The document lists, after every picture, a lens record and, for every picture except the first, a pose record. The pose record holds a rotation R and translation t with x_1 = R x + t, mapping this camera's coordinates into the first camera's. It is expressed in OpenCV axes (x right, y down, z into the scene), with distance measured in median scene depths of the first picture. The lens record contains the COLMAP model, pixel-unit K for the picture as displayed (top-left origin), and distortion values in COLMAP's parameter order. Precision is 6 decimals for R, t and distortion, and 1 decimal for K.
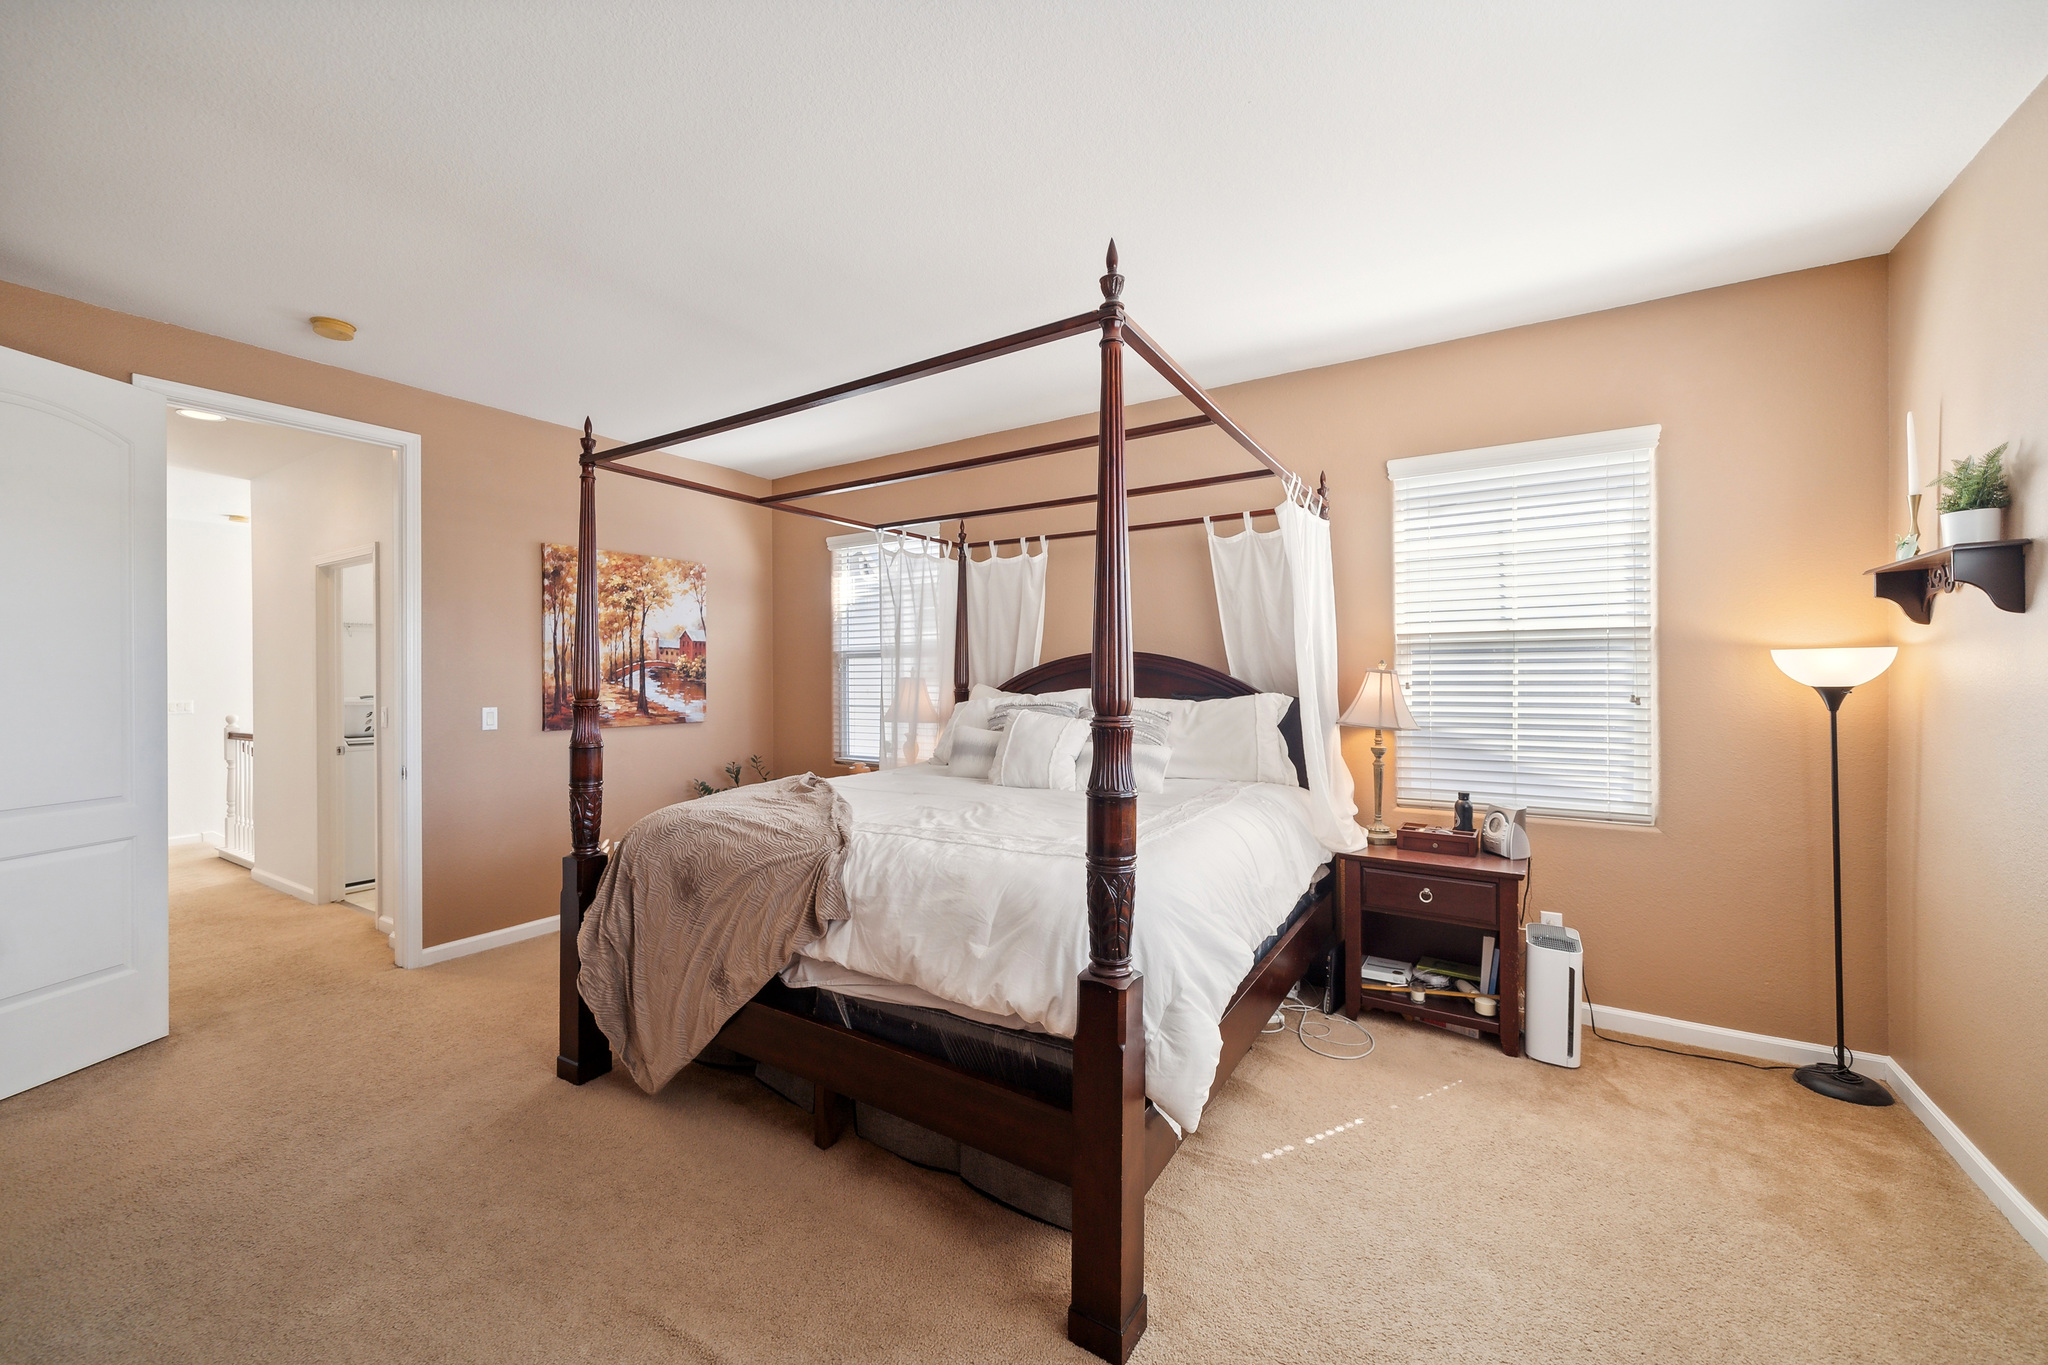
lens RADIAL K [[790.6, 0, 1024.6], [0, 790.6, 682.0], [0, 0, 1]] dist [-0.000473, -0.000006]
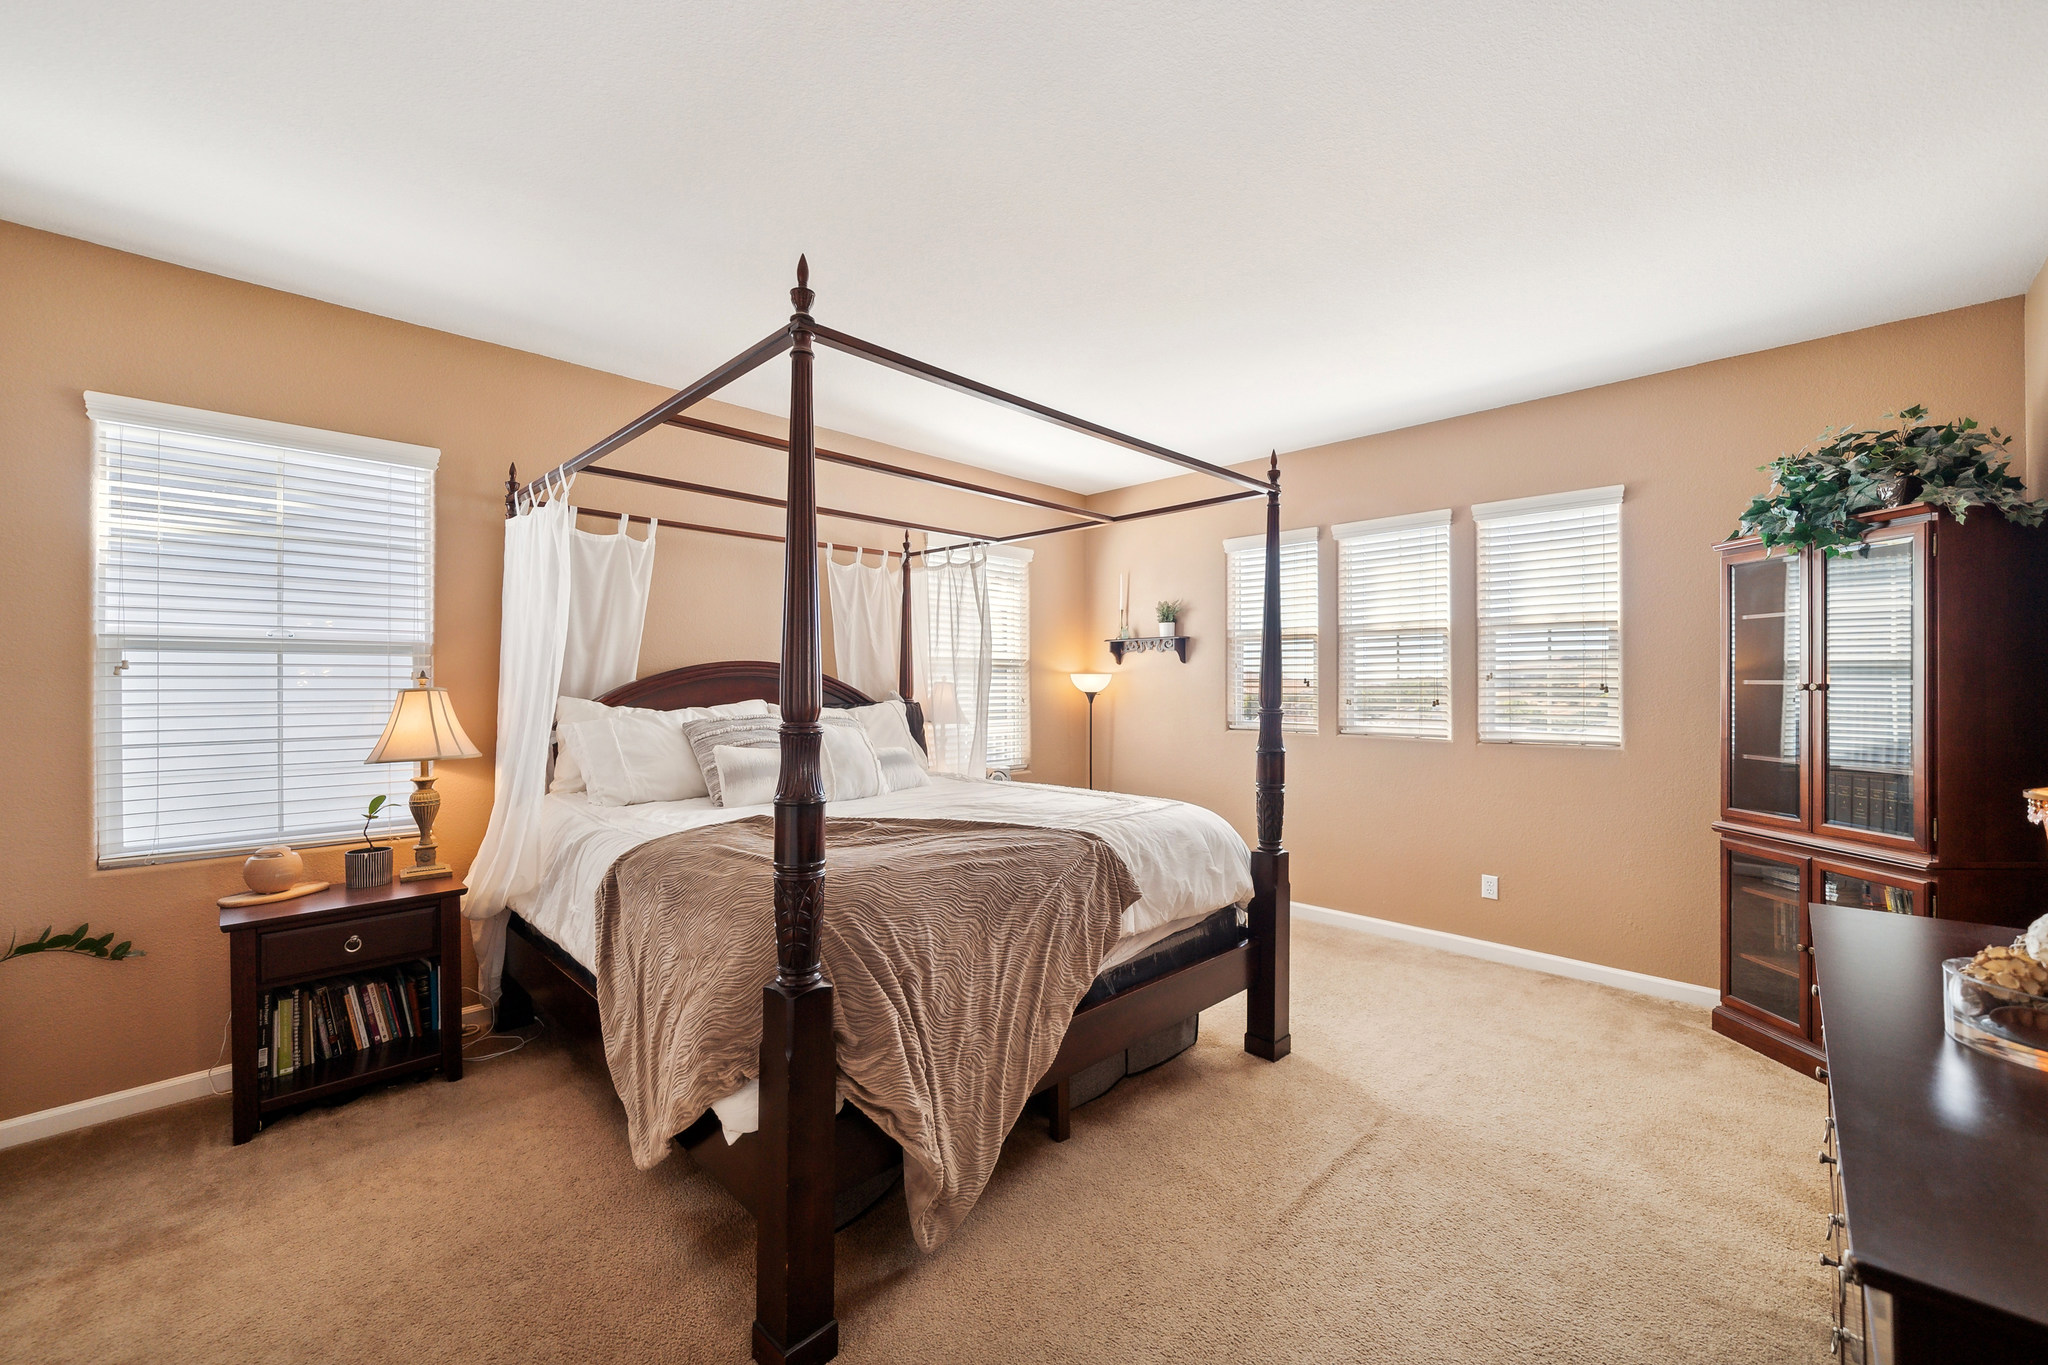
lens RADIAL K [[790.6, 0, 1004.3], [0, 790.6, 680.4], [0, 0, 1]] dist [-0.000473, -0.000006]
pose [[0.237417, 0.009086, 0.971365, -0.792780], [0.009094, 0.999892, -0.011576, -0.001823], [-0.971365, 0.011582, 0.237308, 0.506588]]
